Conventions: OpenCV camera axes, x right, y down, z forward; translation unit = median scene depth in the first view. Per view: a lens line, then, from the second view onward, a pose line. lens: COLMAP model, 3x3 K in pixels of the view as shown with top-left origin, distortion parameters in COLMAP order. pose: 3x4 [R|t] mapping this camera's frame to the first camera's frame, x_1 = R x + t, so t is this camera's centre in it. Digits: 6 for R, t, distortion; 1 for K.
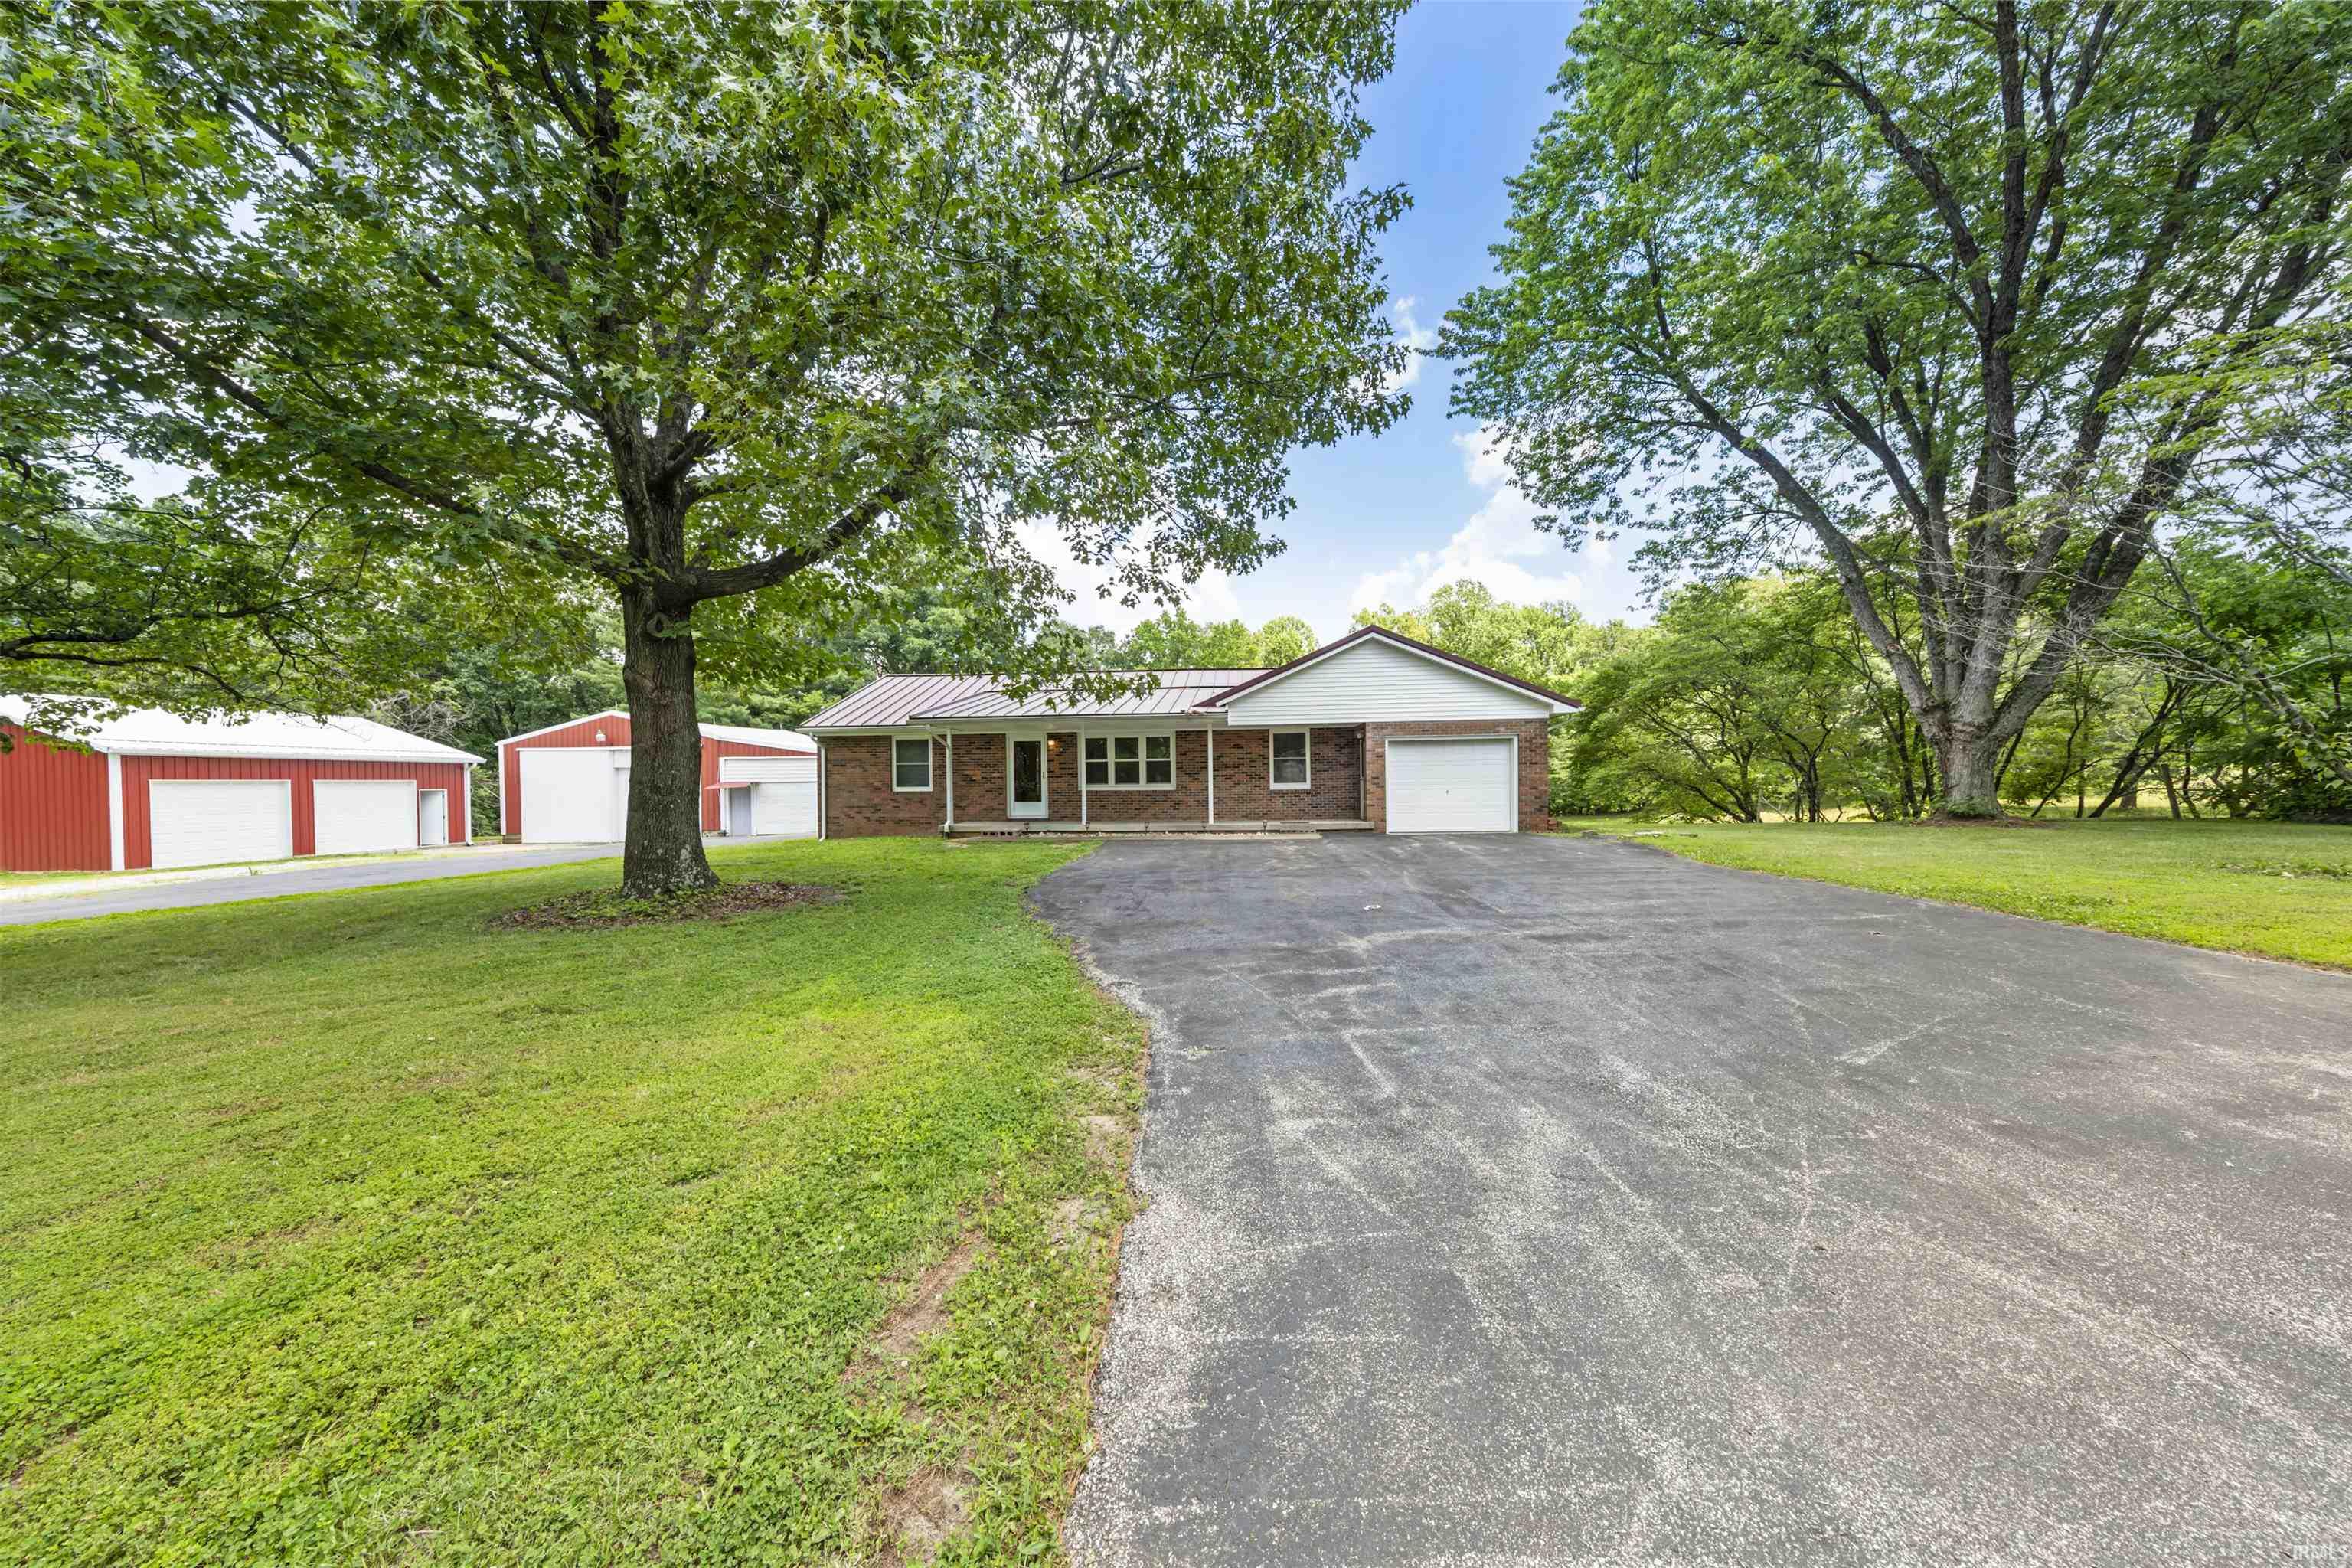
lens RADIAL K [[744.7, 0, 1176.0], [0, 744.7, 784.0], [0, 0, 1]] dist [0.010485, 0.000066]
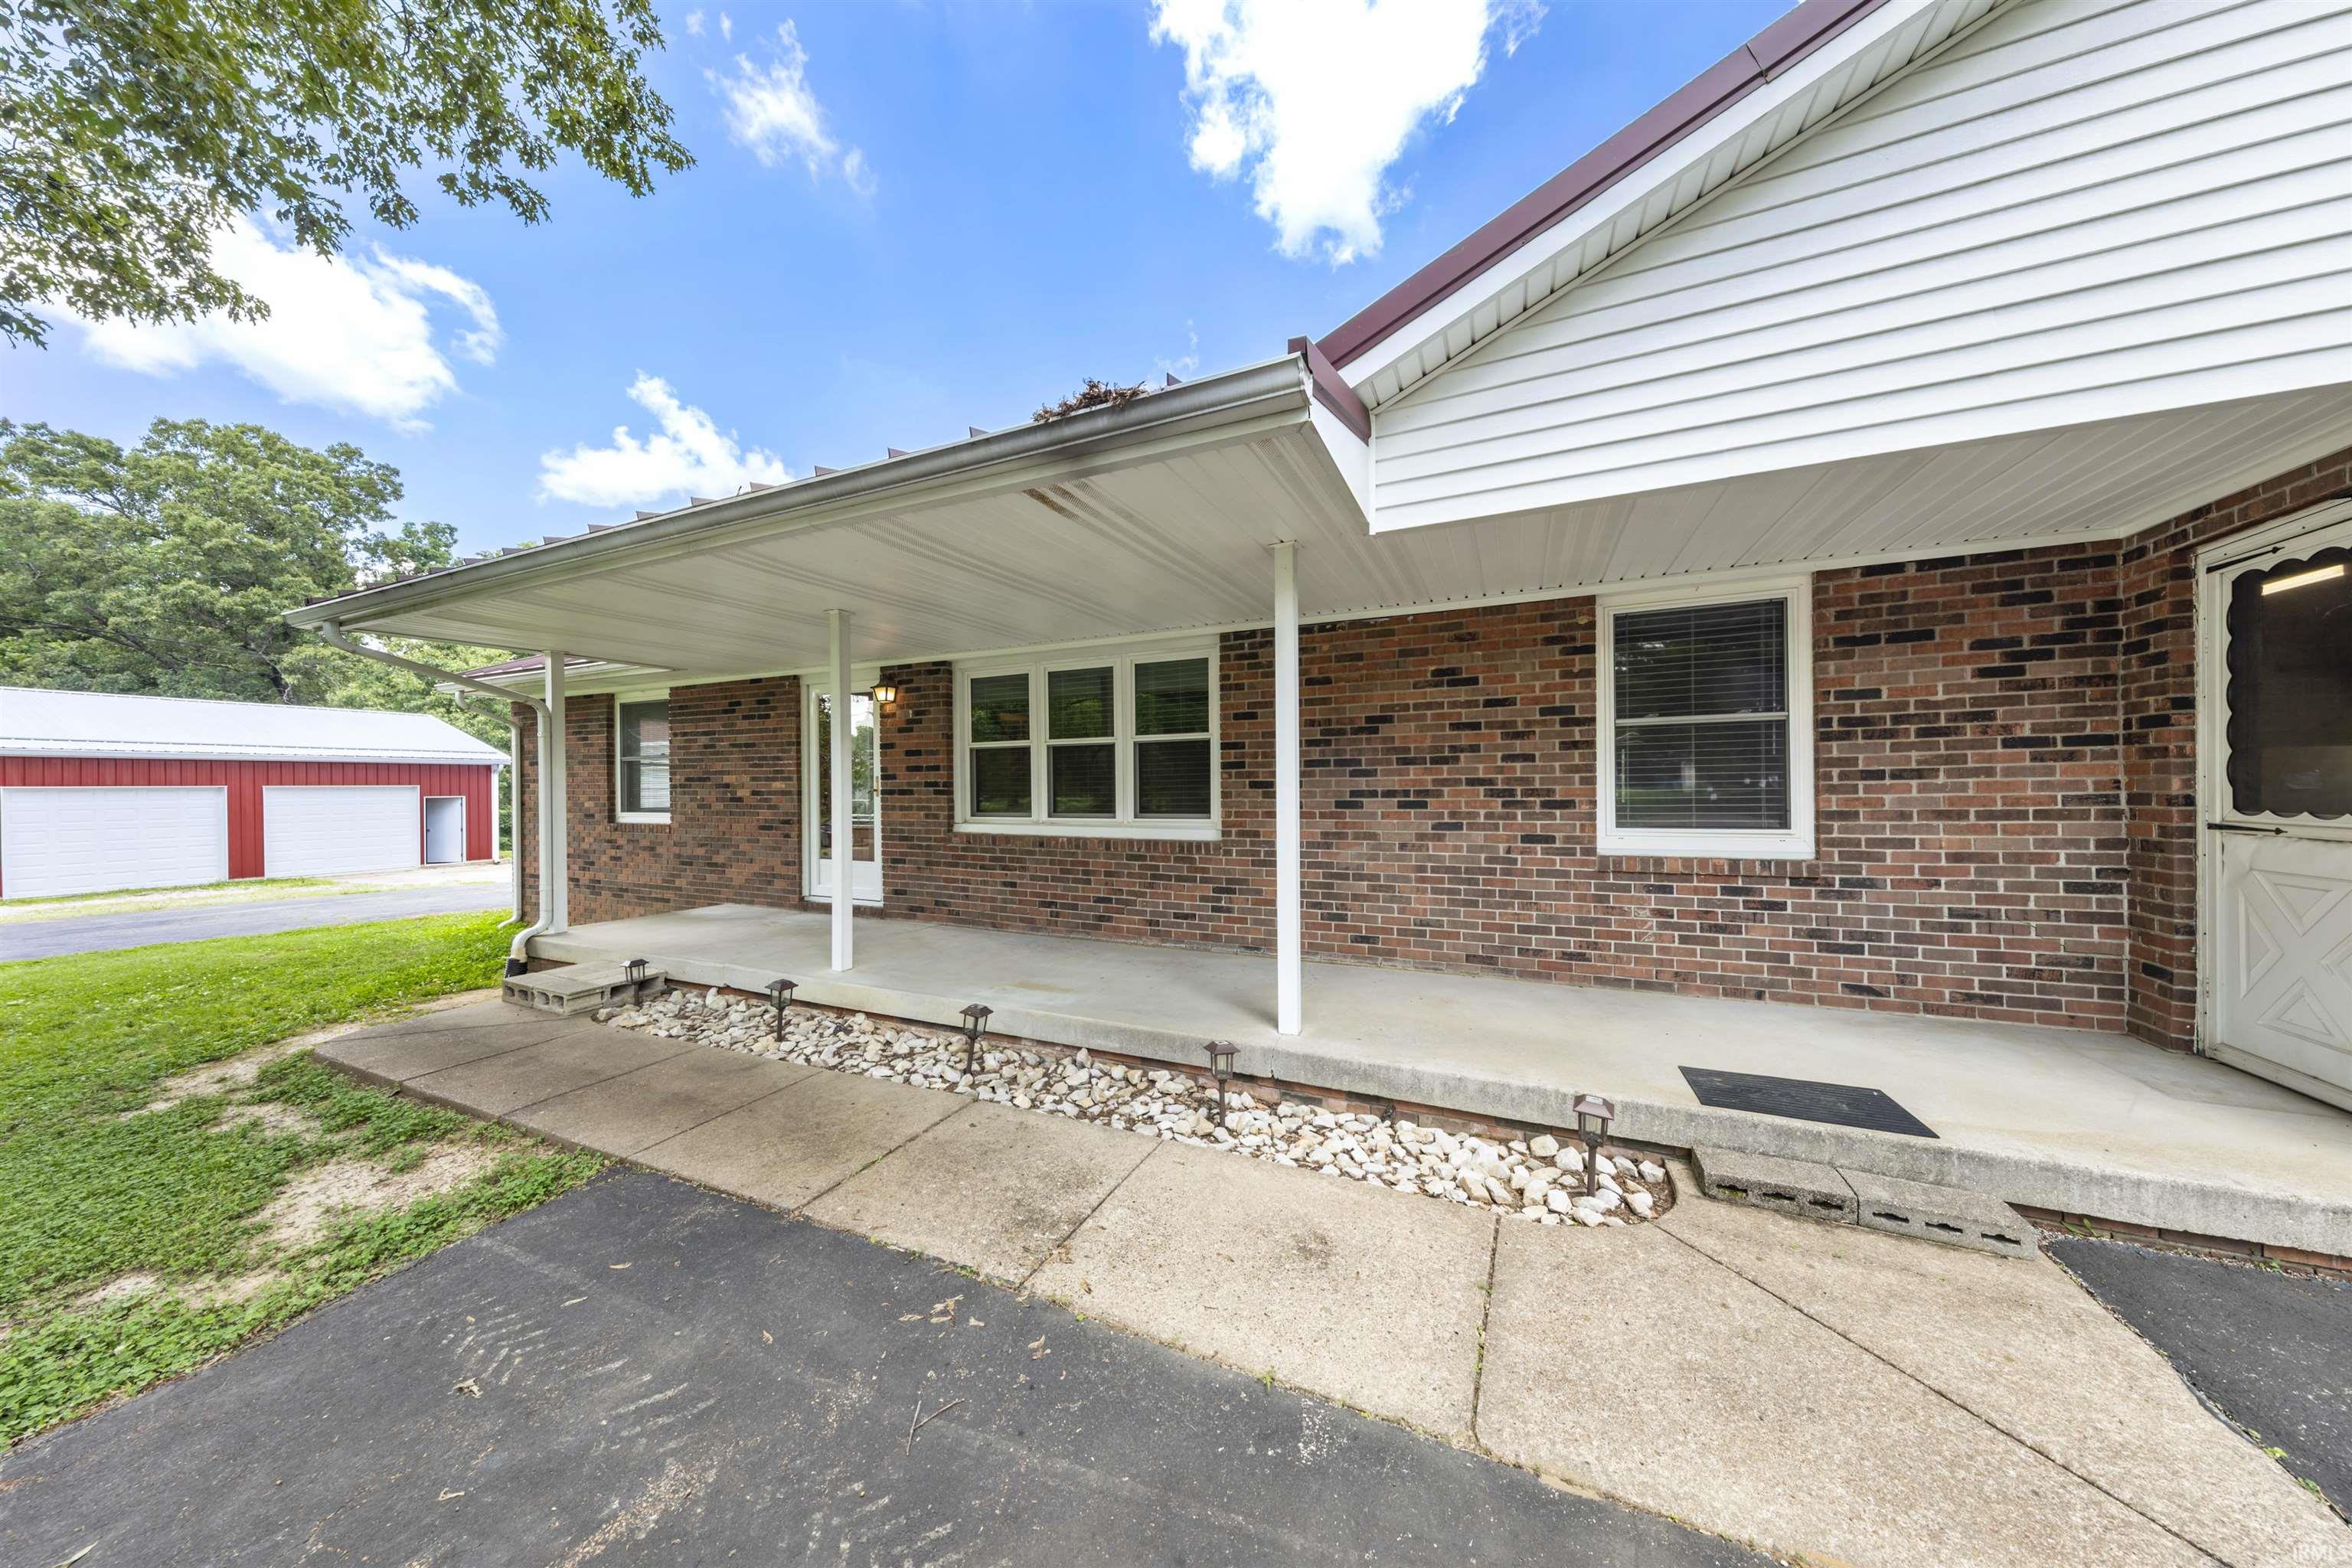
lens RADIAL K [[744.7, 0, 1176.0], [0, 744.7, 784.0], [0, 0, 1]] dist [0.010485, 0.000066]
pose [[0.936272, 0.004455, -0.351247, 0.078781], [-0.006474, 0.999969, -0.004572, -0.011934], [0.351215, 0.006554, 0.936272, 0.681814]]
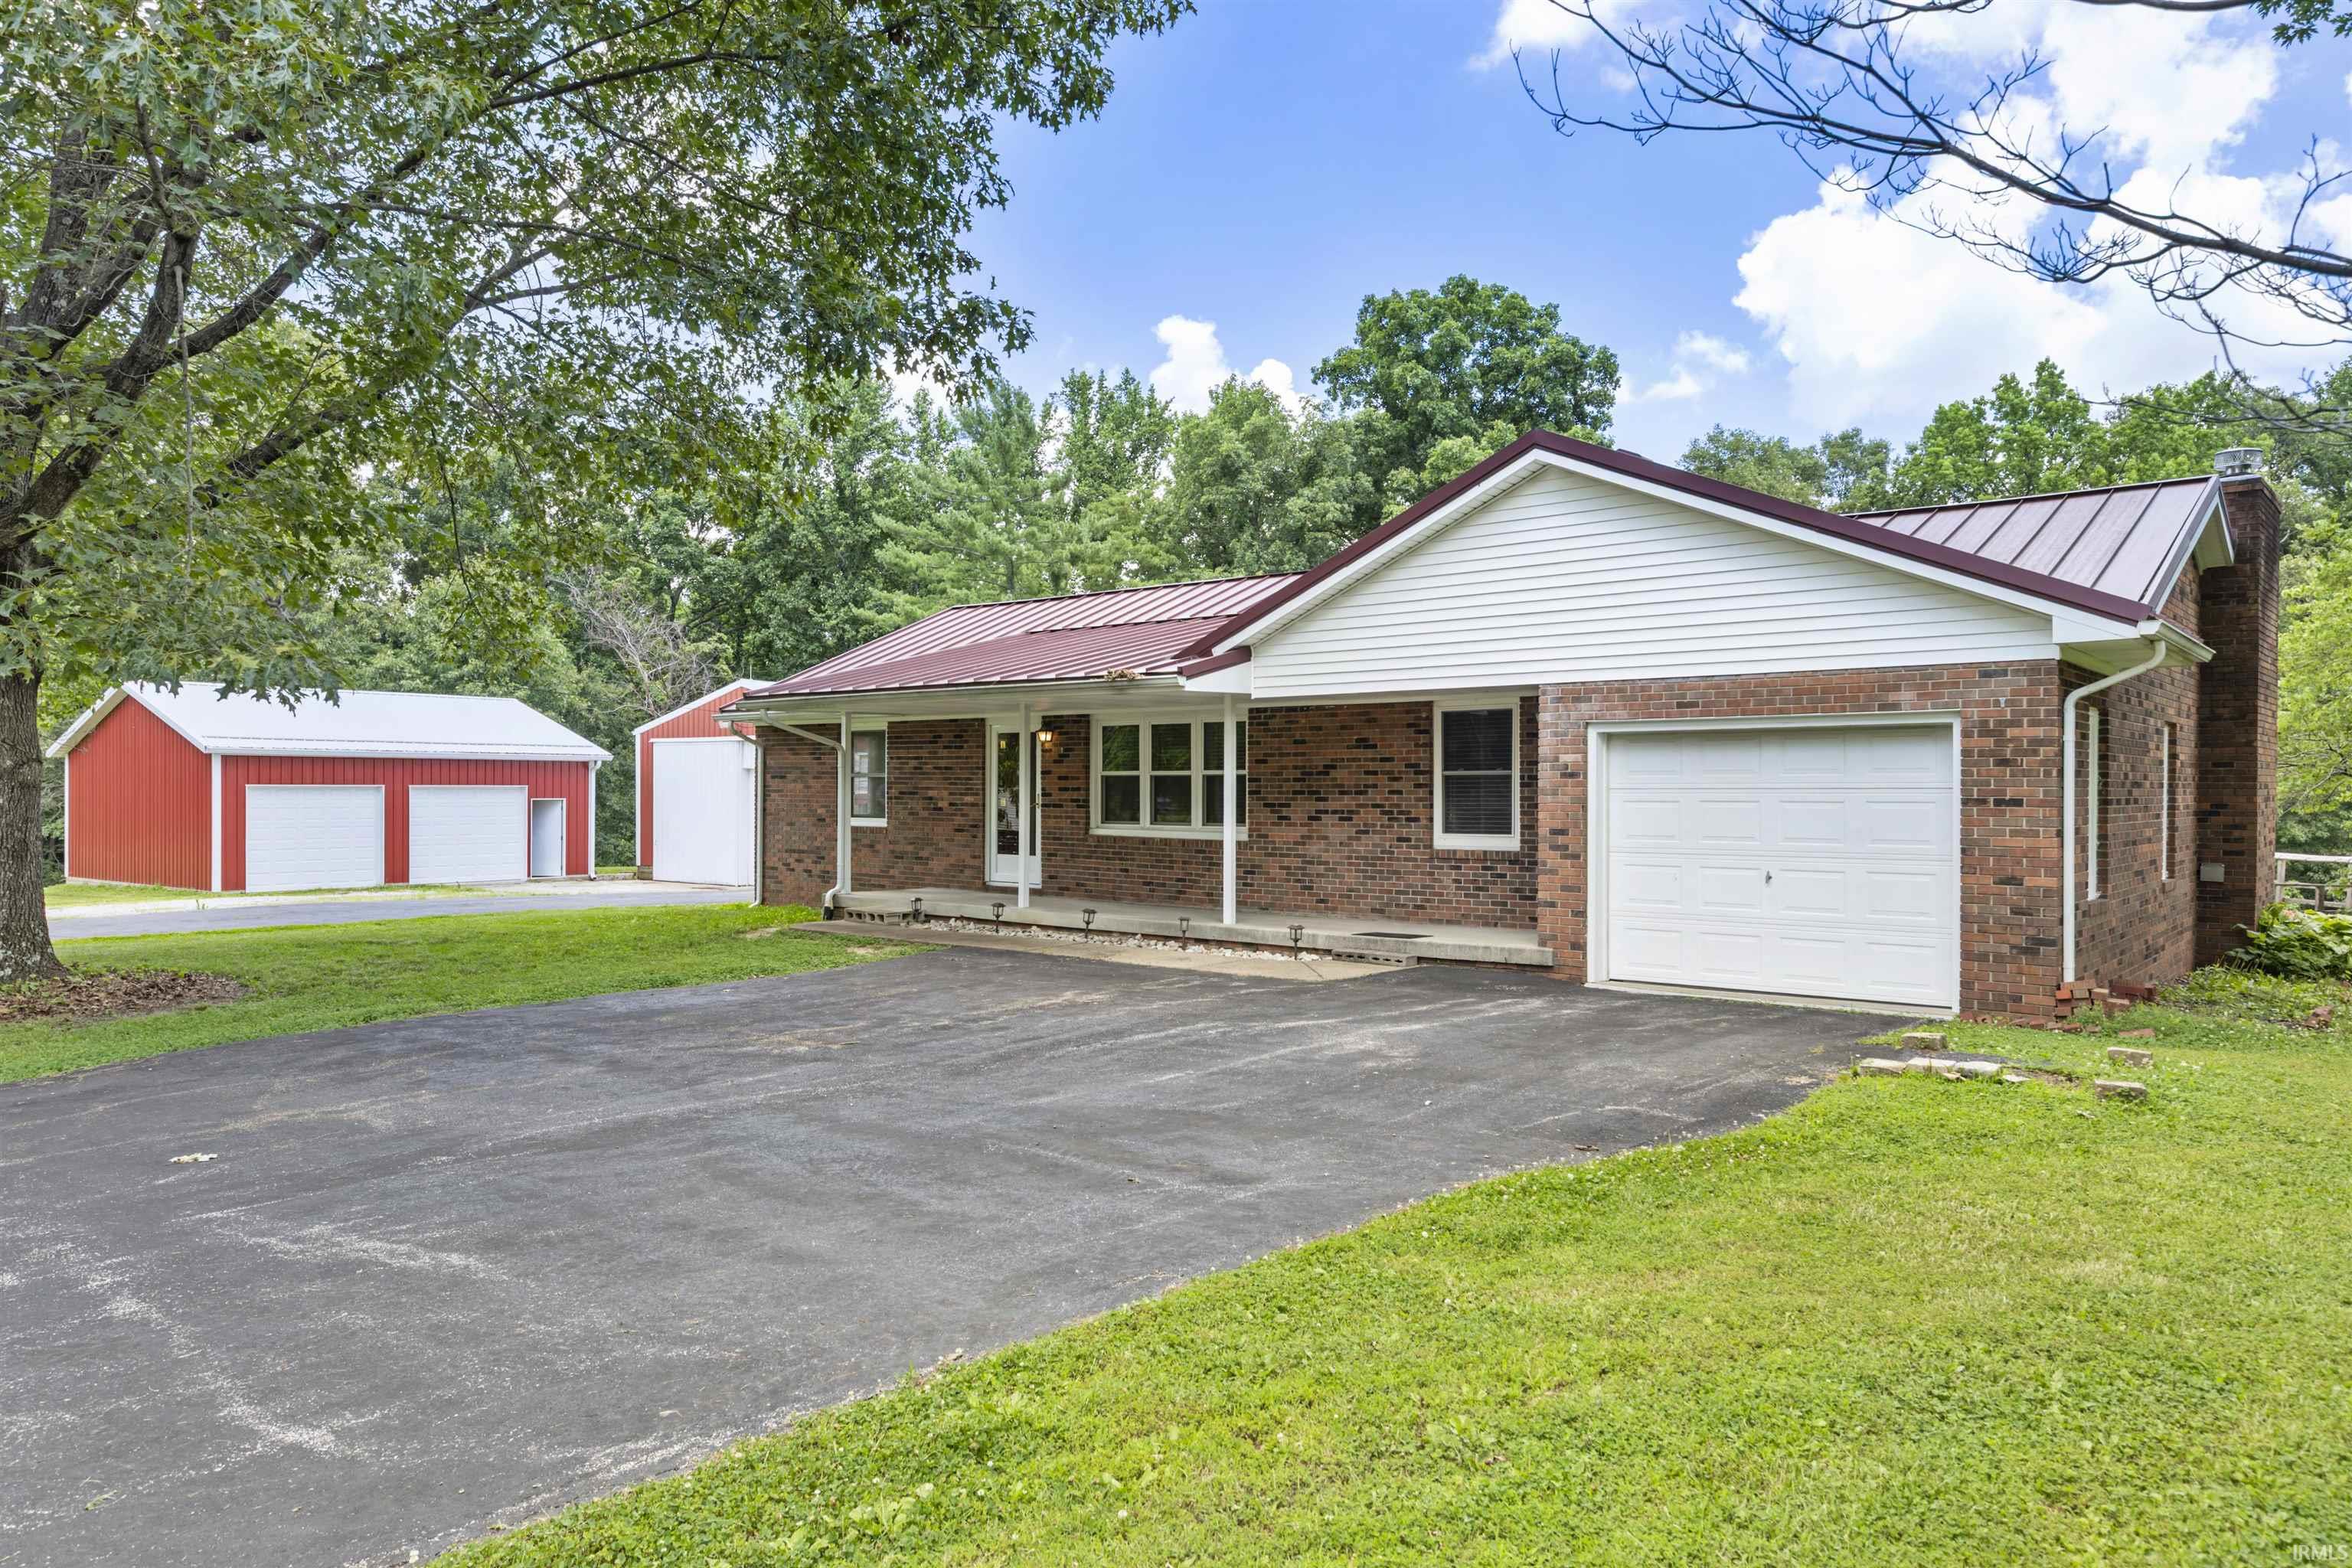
lens RADIAL K [[1556.1, 0, 1176.0], [0, 1556.1, 784.0], [0, 0, 1]] dist [0.022301, 0.000186]
pose [[0.809371, 0.014204, -0.587126, 0.478537], [-0.016350, 0.999865, 0.001650, -0.025349], [0.587070, 0.008264, 0.809494, 0.208360]]
